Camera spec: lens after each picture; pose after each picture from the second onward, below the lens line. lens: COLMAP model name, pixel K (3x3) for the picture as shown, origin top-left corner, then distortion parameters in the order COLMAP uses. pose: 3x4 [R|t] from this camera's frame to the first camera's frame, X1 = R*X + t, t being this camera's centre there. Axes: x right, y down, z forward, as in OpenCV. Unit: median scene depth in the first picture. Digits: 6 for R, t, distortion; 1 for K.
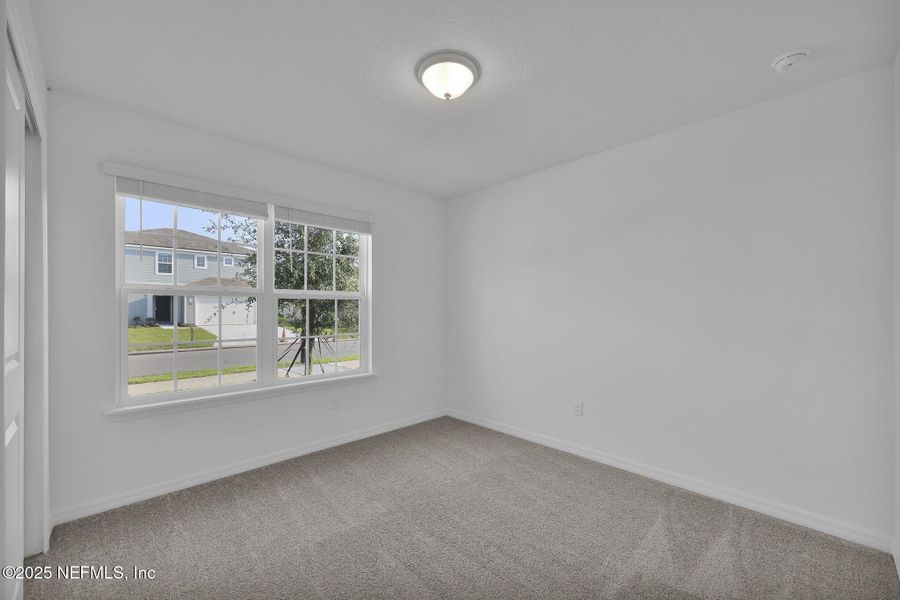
lens RADIAL K [[363.9, 0, 447.6], [0, 363.9, 304.2], [0, 0, 1]] dist [0.001802, 0.000077]
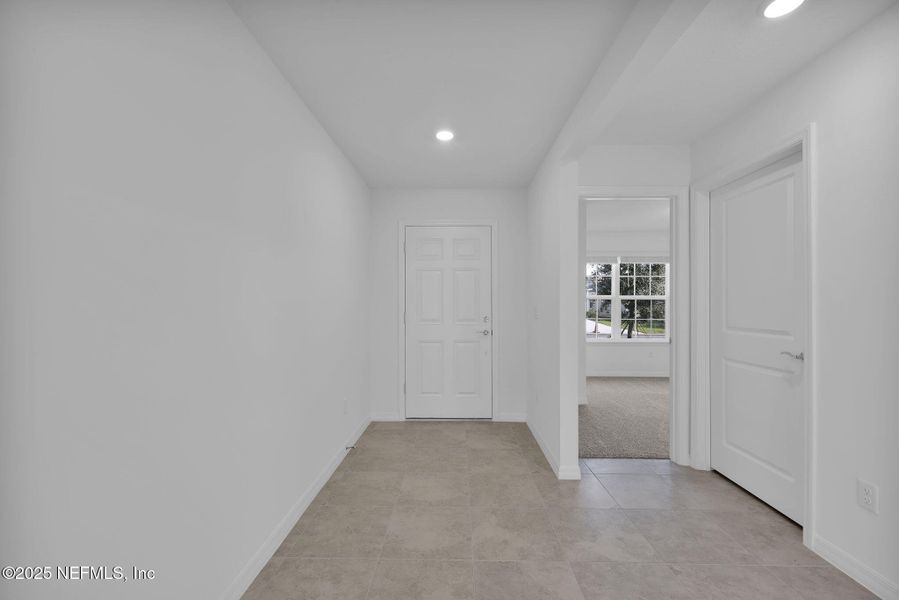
lens RADIAL K [[363.5, 0, 447.1], [0, 363.5, 304.2], [0, 0, 1]] dist [0.001802, 0.000077]
pose [[0.704569, 0.009816, -0.709568, 0.232712], [0.001164, 0.999887, 0.014988, -0.020878], [0.709635, -0.011386, 0.704478, -0.883371]]
